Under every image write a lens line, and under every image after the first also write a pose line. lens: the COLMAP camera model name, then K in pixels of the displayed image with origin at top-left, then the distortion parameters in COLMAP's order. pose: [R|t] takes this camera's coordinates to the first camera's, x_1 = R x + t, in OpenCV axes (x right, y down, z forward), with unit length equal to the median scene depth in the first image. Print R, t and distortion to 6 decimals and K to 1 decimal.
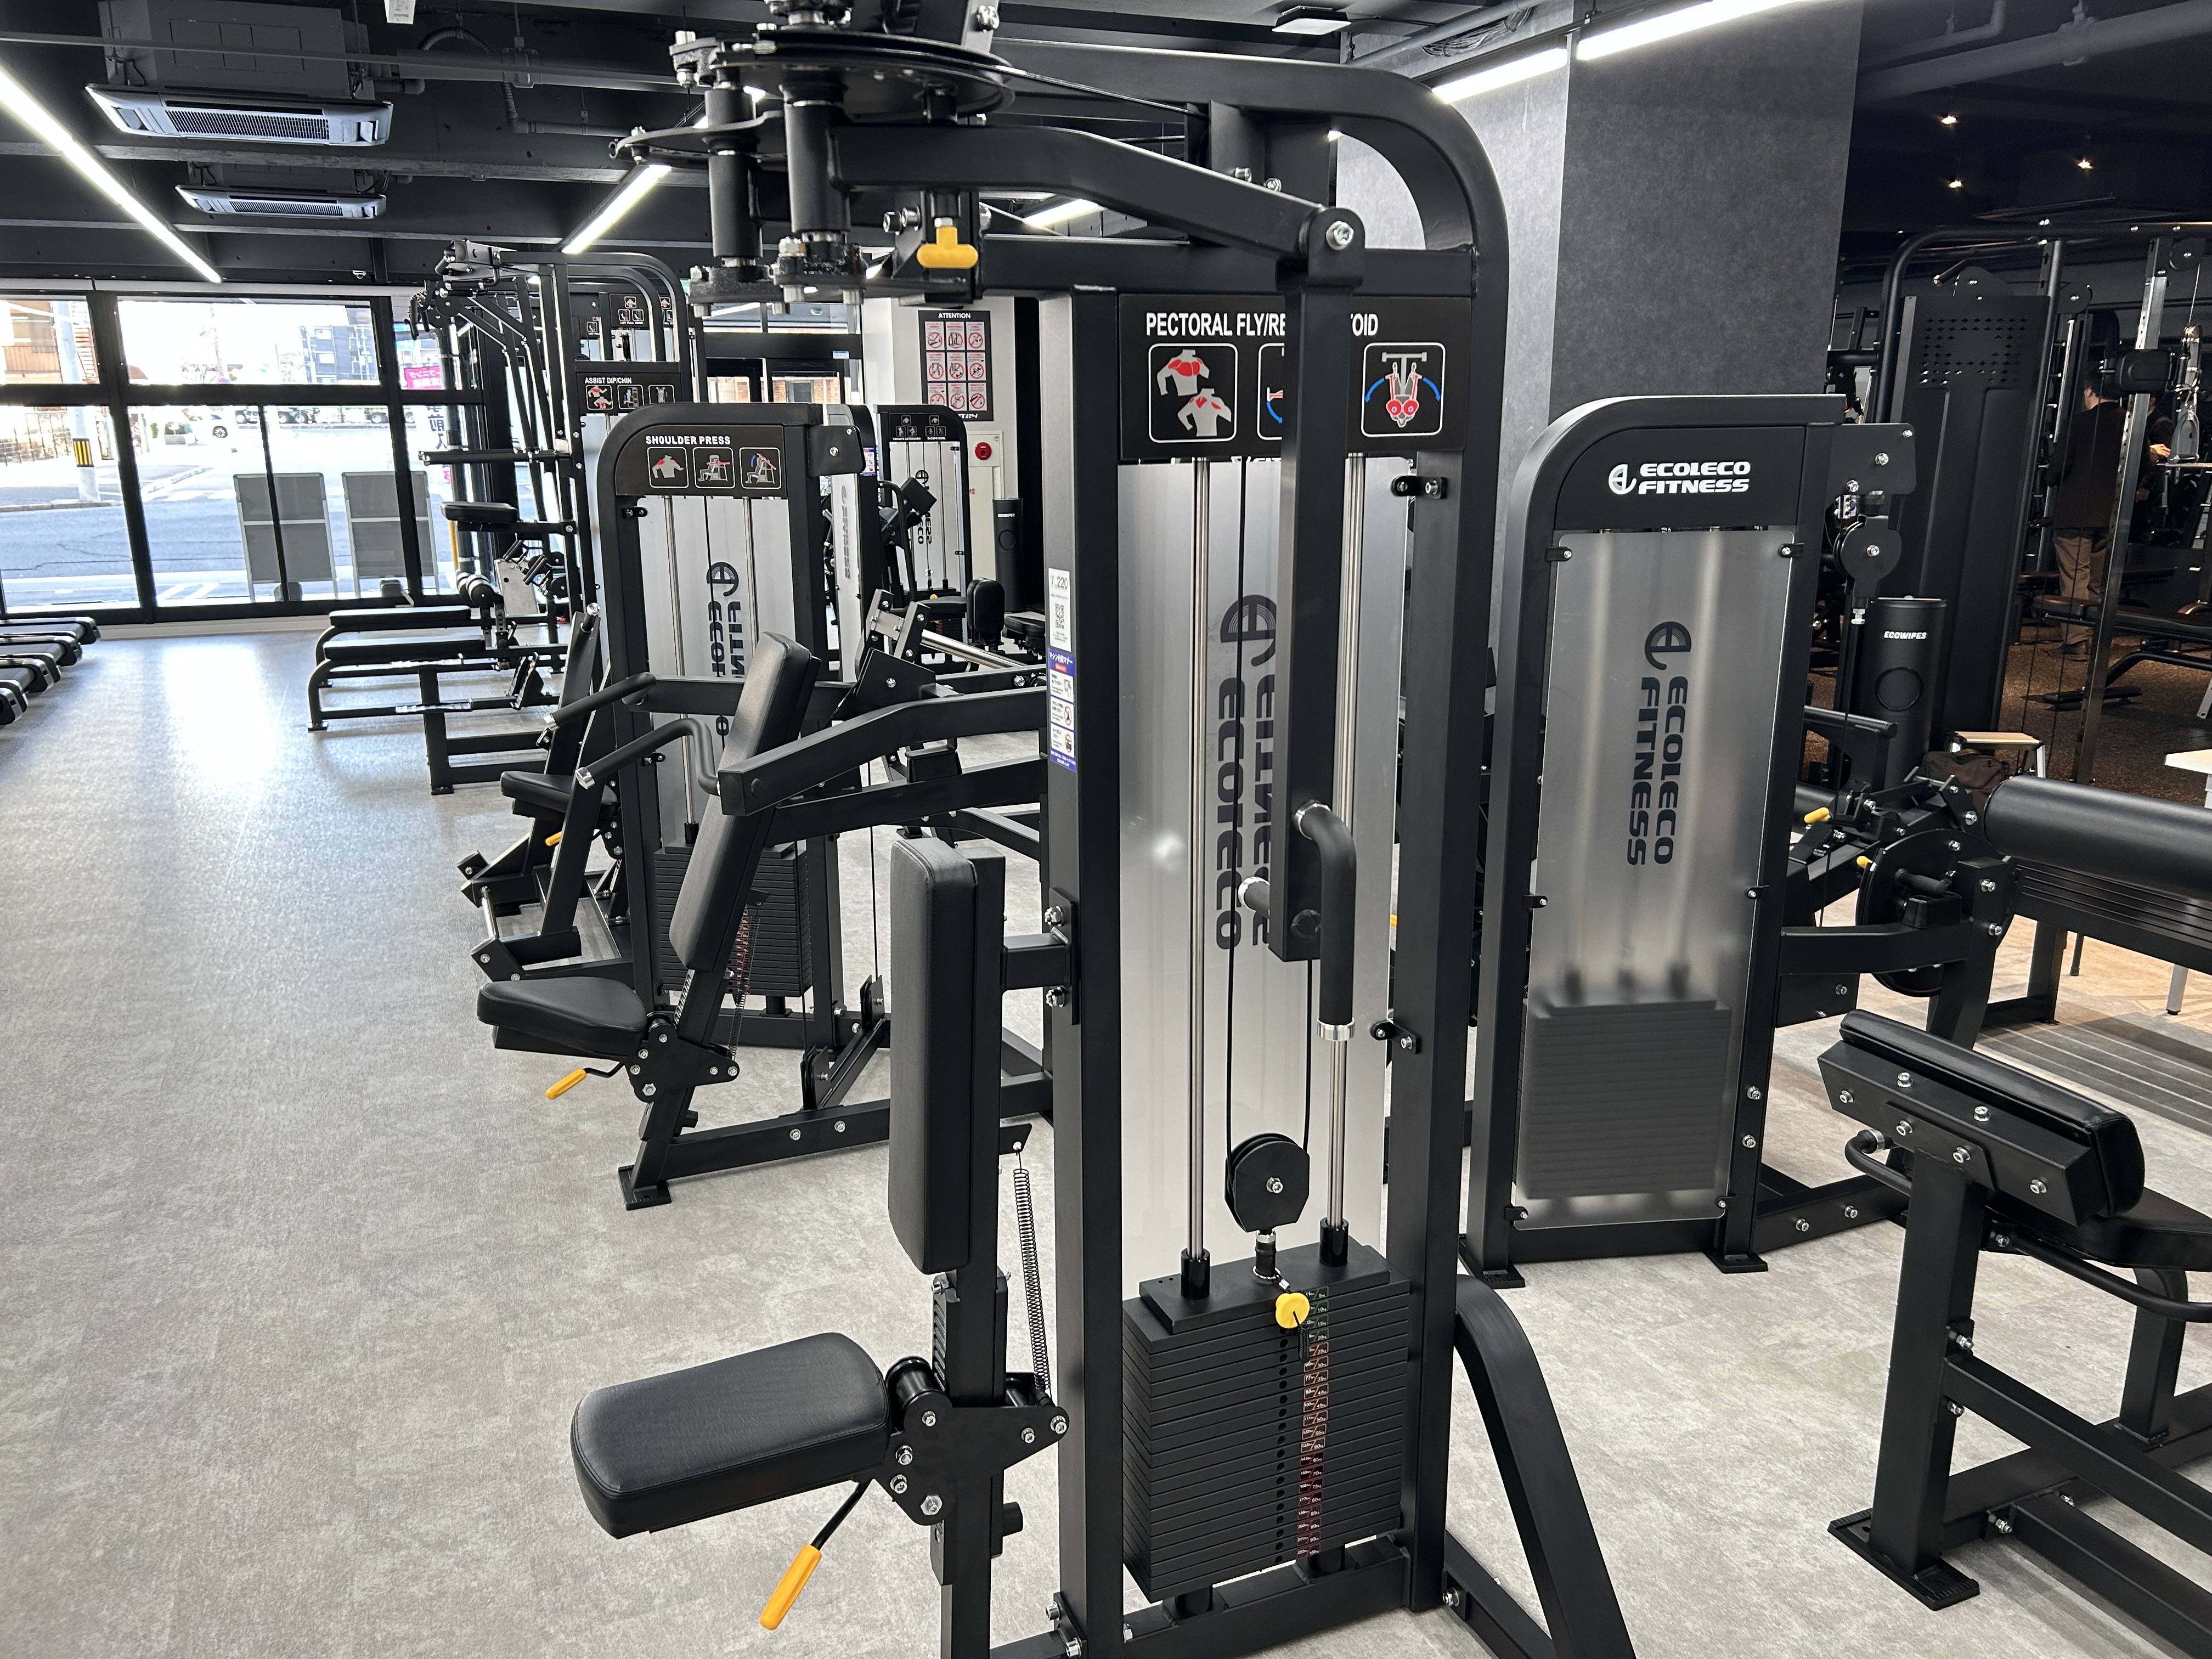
lens RADIAL K [[1663.5, 0, 1097.7], [0, 1663.5, 825.6], [0, 0, 1]] dist [0.042810, -0.041725]
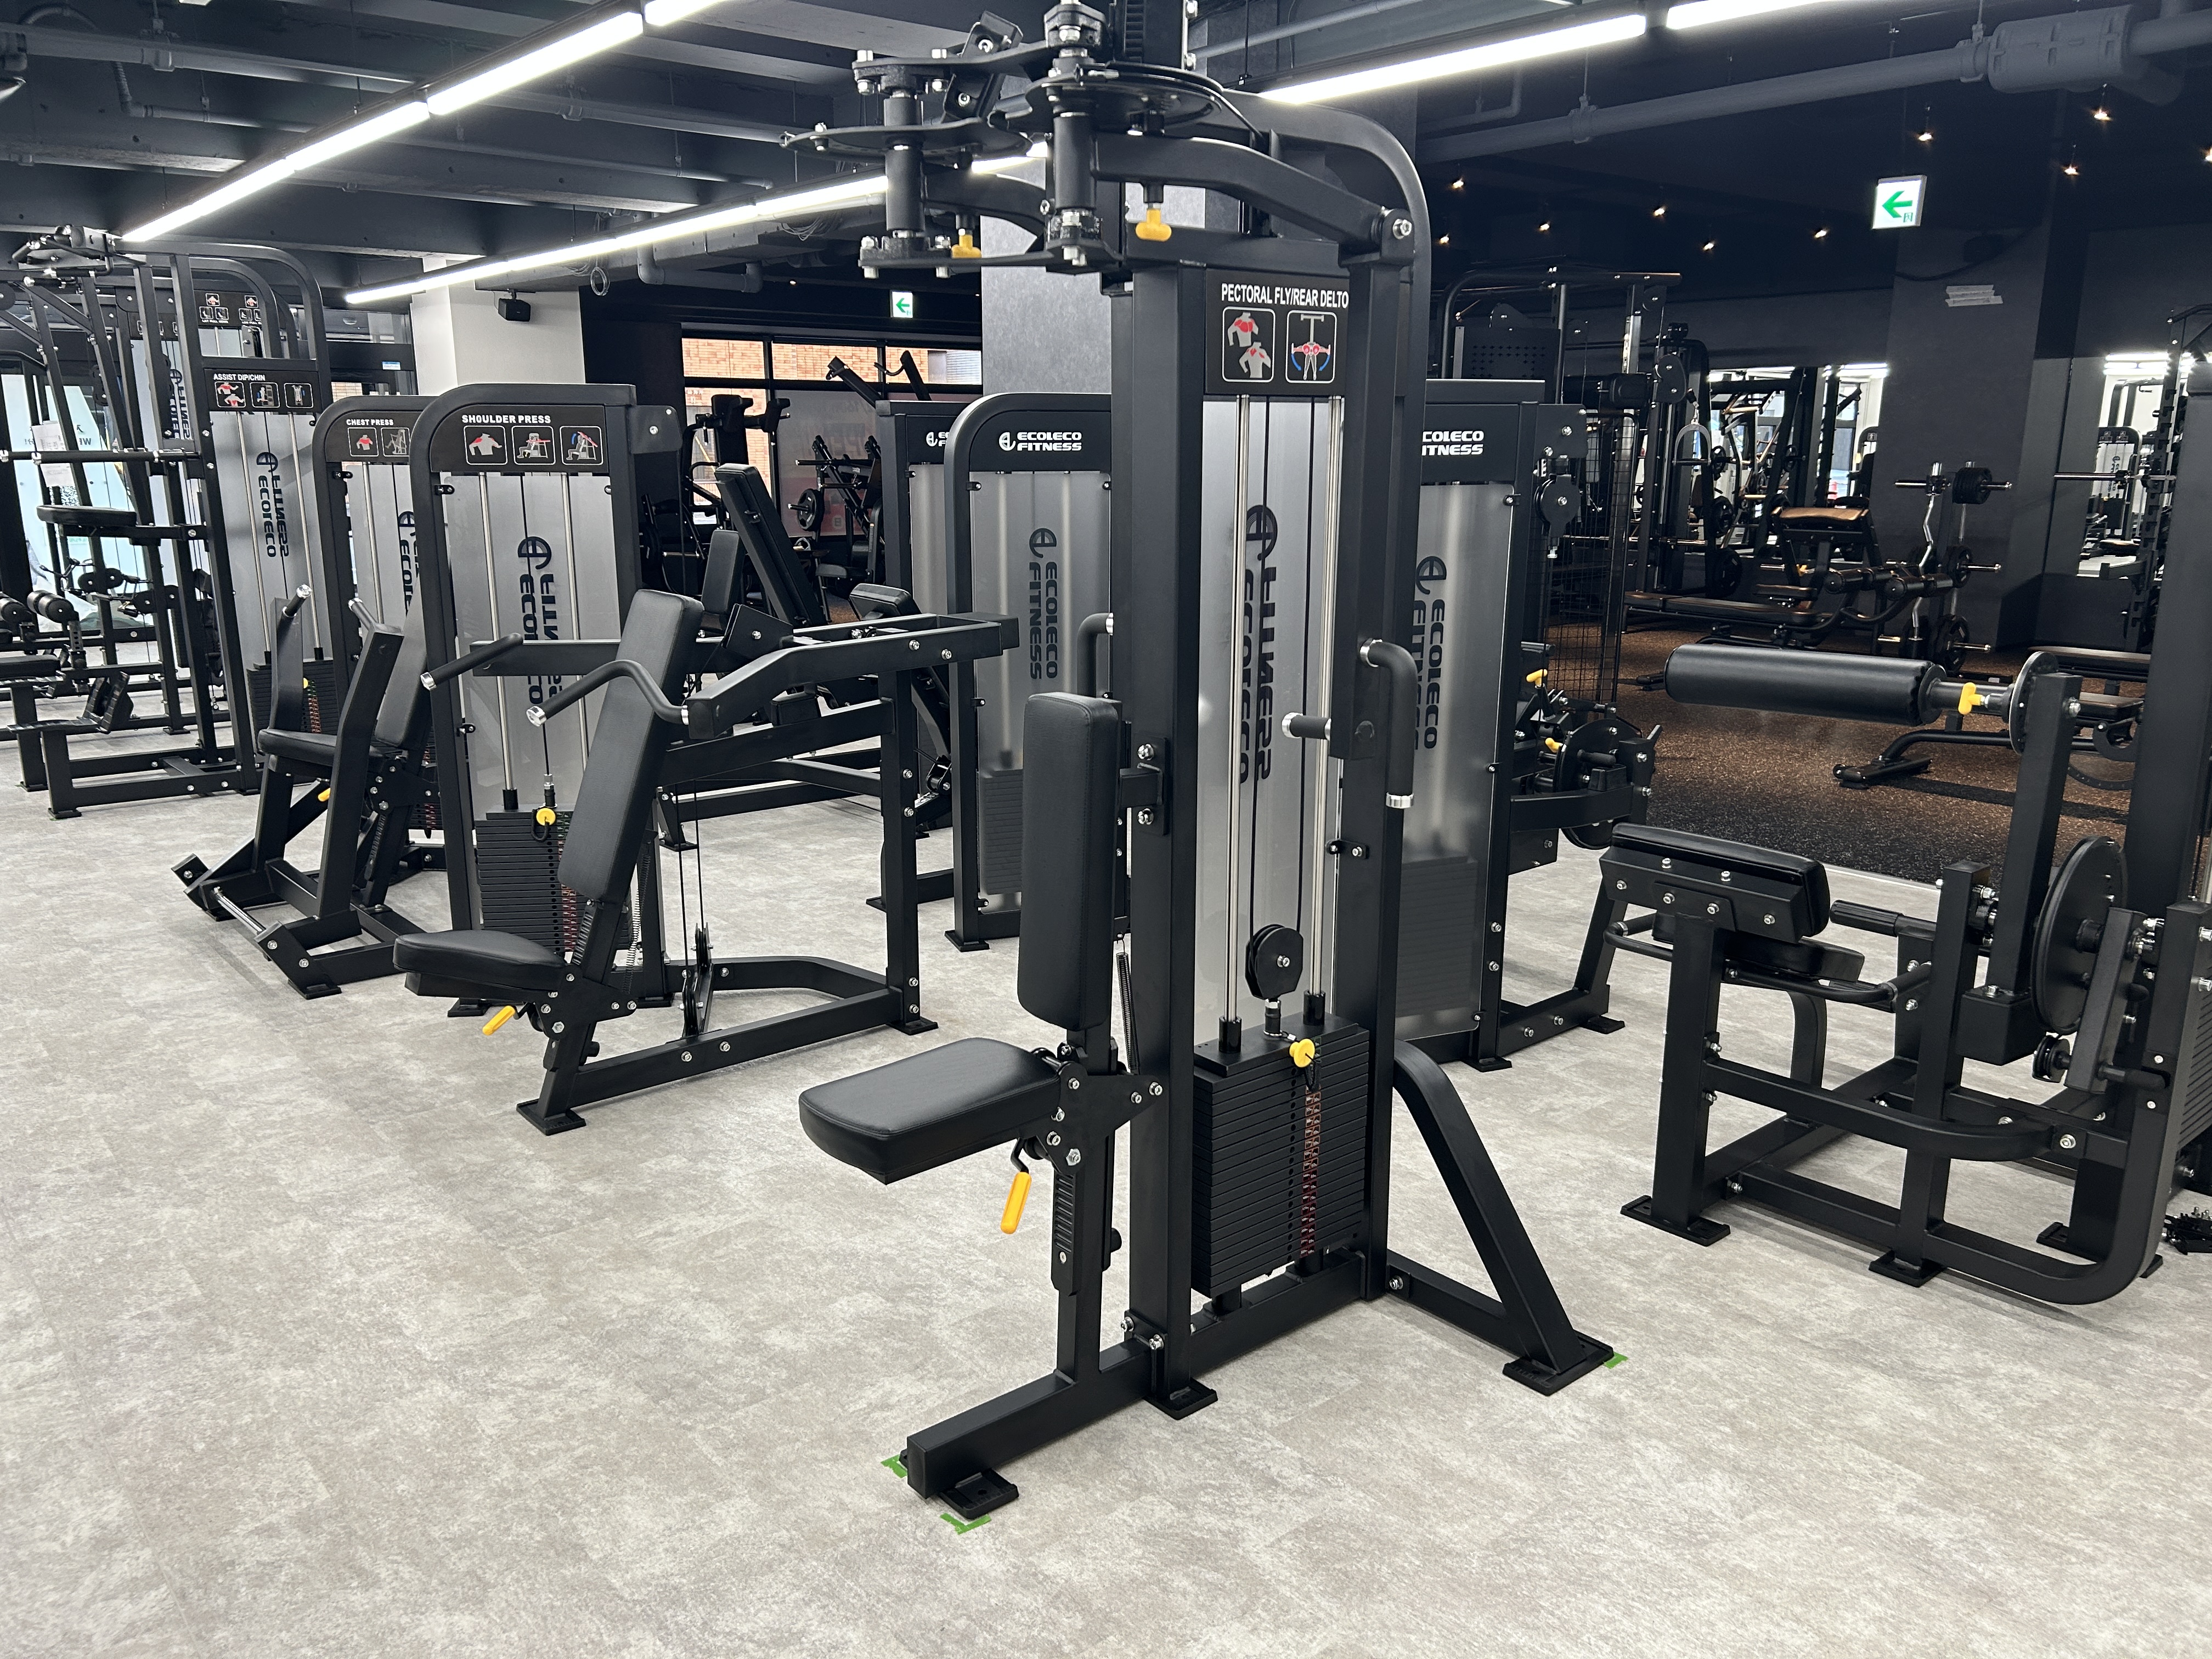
lens RADIAL K [[1664.6, 0, 1106.0], [0, 1664.6, 829.5], [0, 0, 1]] dist [0.035261, -0.031973]
pose [[0.954065, -0.061973, 0.293121, -0.281284], [0.066786, 0.997747, -0.006430, 0.078106], [-0.292062, 0.025711, 0.956054, -0.144217]]
